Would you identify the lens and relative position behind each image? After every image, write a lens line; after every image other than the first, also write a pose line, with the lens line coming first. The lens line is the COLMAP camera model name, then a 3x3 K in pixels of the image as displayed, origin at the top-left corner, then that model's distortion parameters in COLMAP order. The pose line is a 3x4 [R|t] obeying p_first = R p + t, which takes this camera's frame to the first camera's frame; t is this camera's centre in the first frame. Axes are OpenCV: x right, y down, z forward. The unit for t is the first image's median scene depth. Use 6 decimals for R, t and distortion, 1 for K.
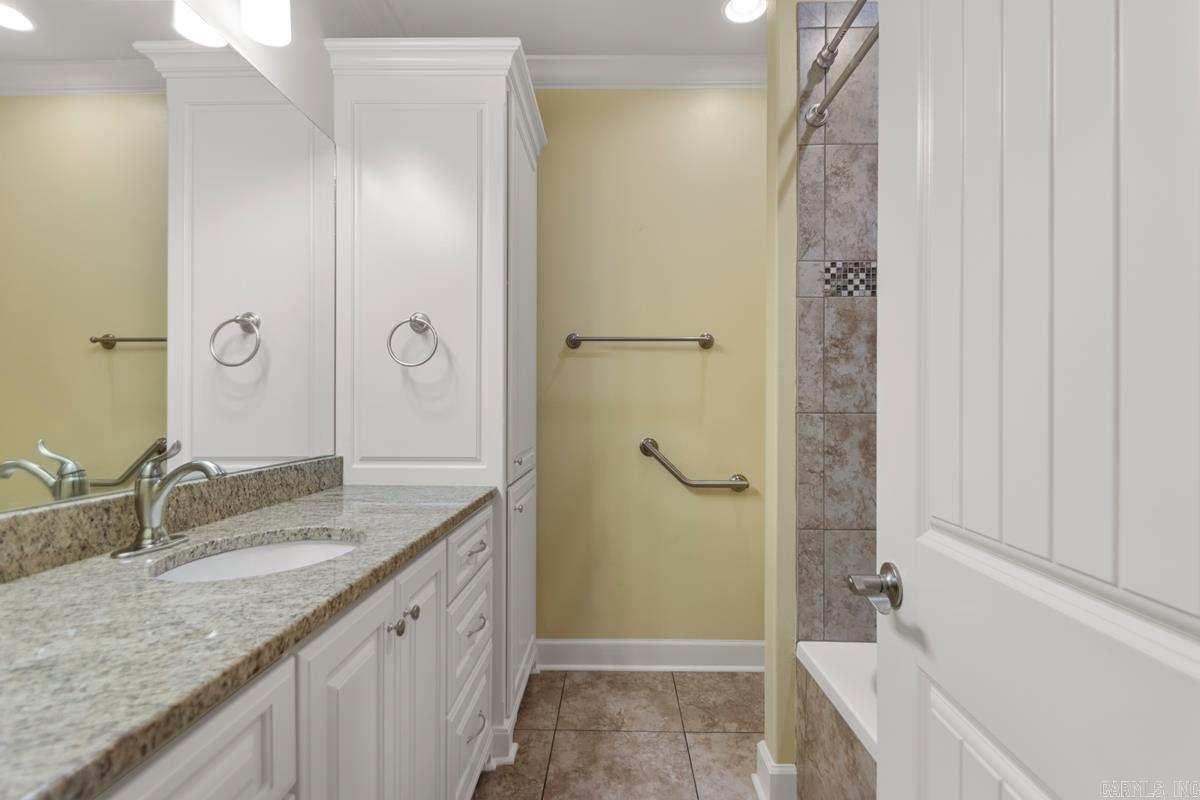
lens RADIAL K [[565.3, 0, 601.0], [0, 565.3, 401.2], [0, 0, 1]] dist [0.022797, -0.017708]
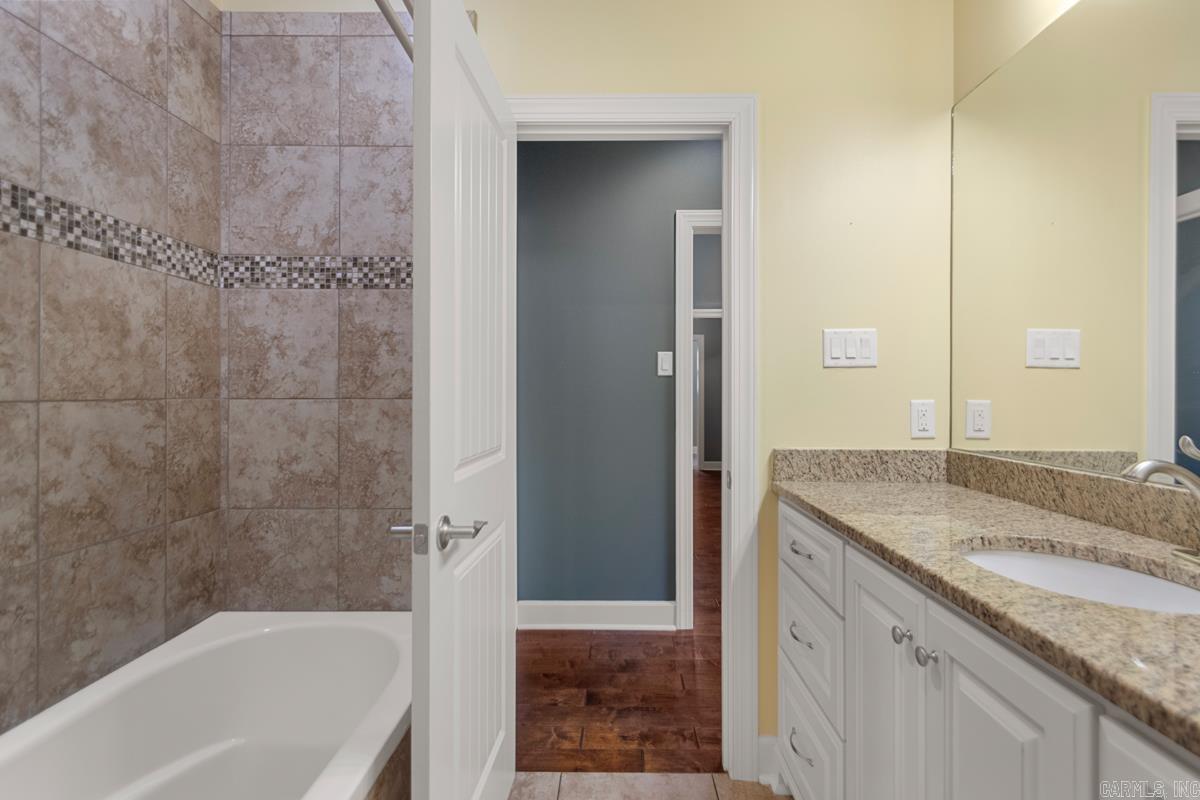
lens RADIAL K [[565.3, 0, 603.2], [0, 565.3, 398.4], [0, 0, 1]] dist [0.022797, -0.017708]
pose [[-0.999995, -0.000241, 0.002992, 0.143068], [-0.000236, 0.999998, 0.001753, 0.009810], [-0.002992, 0.001753, -0.999994, 2.122988]]
